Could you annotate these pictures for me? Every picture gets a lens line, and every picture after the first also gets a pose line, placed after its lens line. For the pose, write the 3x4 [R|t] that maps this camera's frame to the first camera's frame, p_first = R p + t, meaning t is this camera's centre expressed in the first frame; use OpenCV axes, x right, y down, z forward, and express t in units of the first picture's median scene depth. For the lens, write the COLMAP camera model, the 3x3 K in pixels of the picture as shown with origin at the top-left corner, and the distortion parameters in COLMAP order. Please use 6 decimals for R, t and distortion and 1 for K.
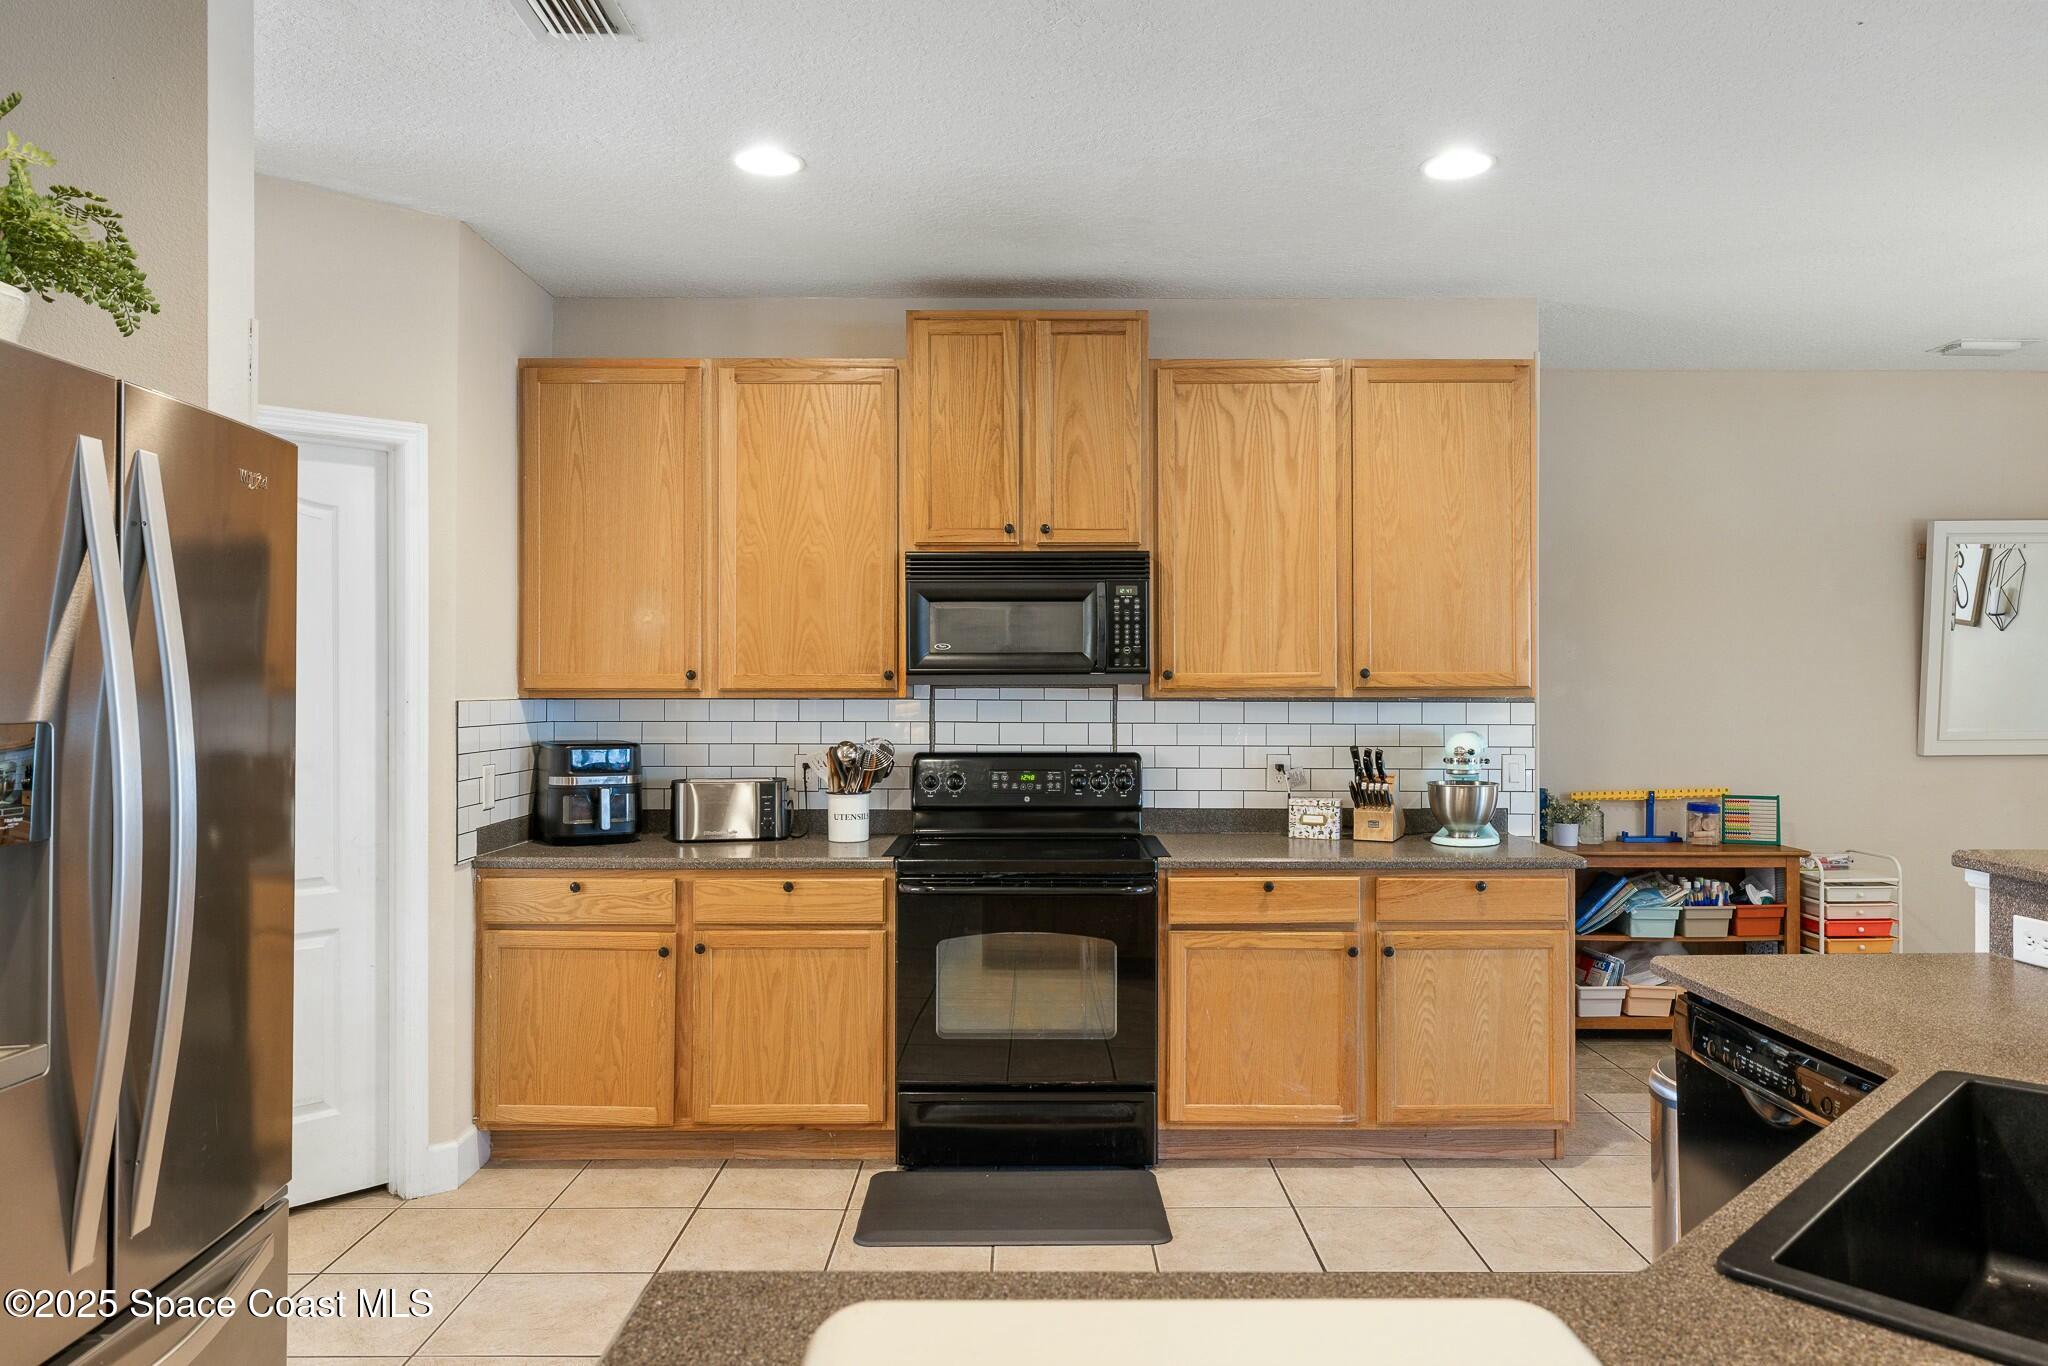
lens RADIAL K [[1319.0, 0, 1027.9], [0, 1319.0, 665.0], [0, 0, 1]] dist [0.005131, 0.000762]
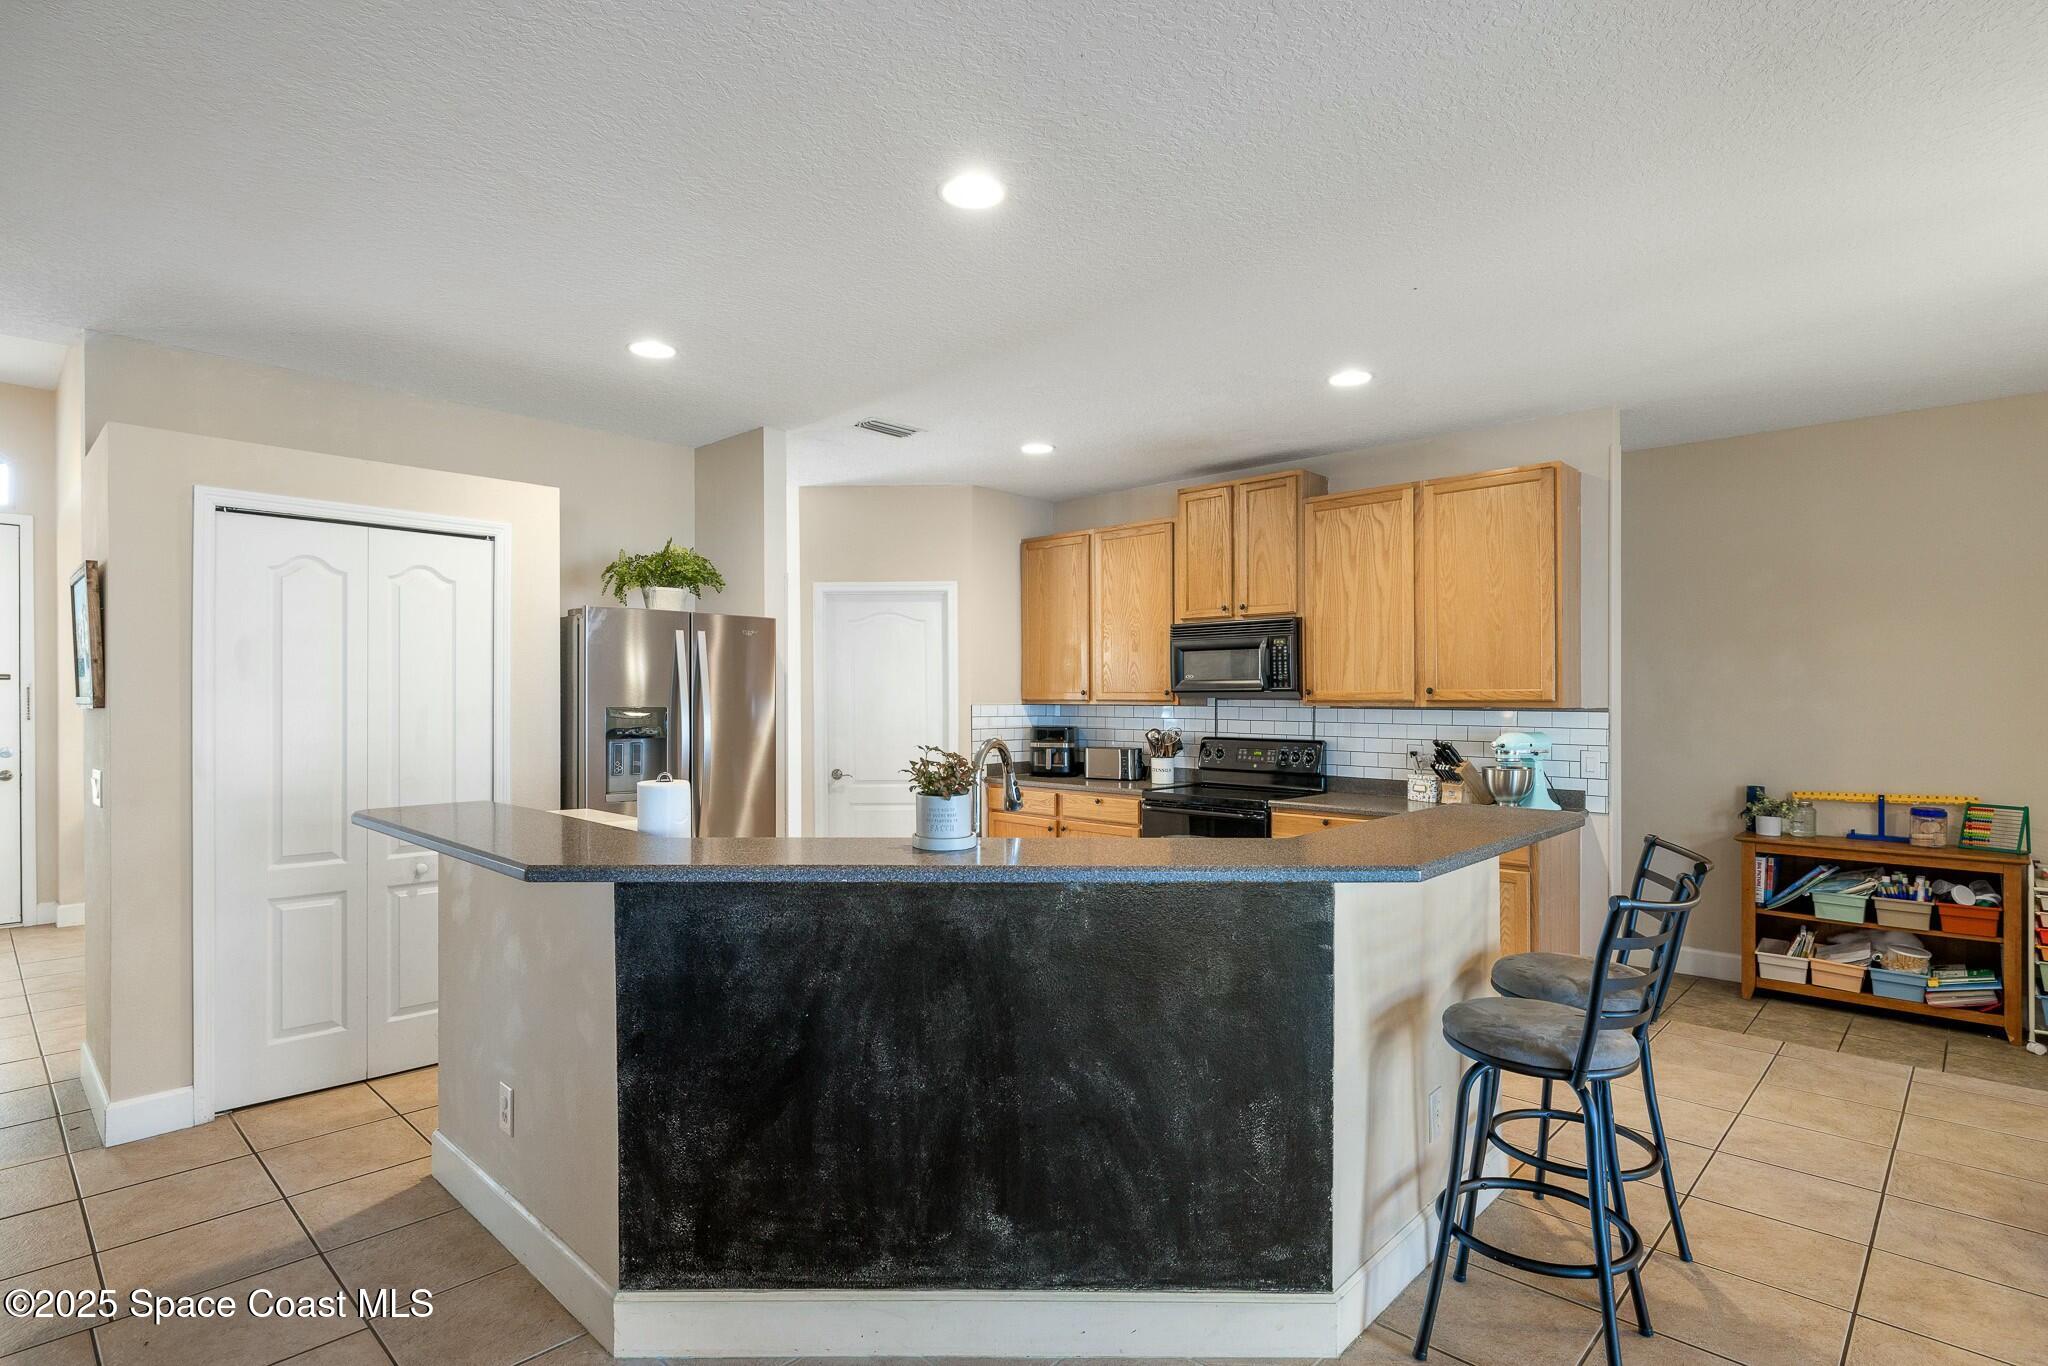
lens RADIAL K [[1027.5, 0, 1023.7], [0, 1027.5, 696.6], [0, 0, 1]] dist [-0.003436, -0.000338]
pose [[0.718728, 0.001284, -0.695290, 0.720111], [0.009781, 0.999881, 0.011957, -0.005535], [0.695222, -0.015395, 0.718630, -0.151834]]
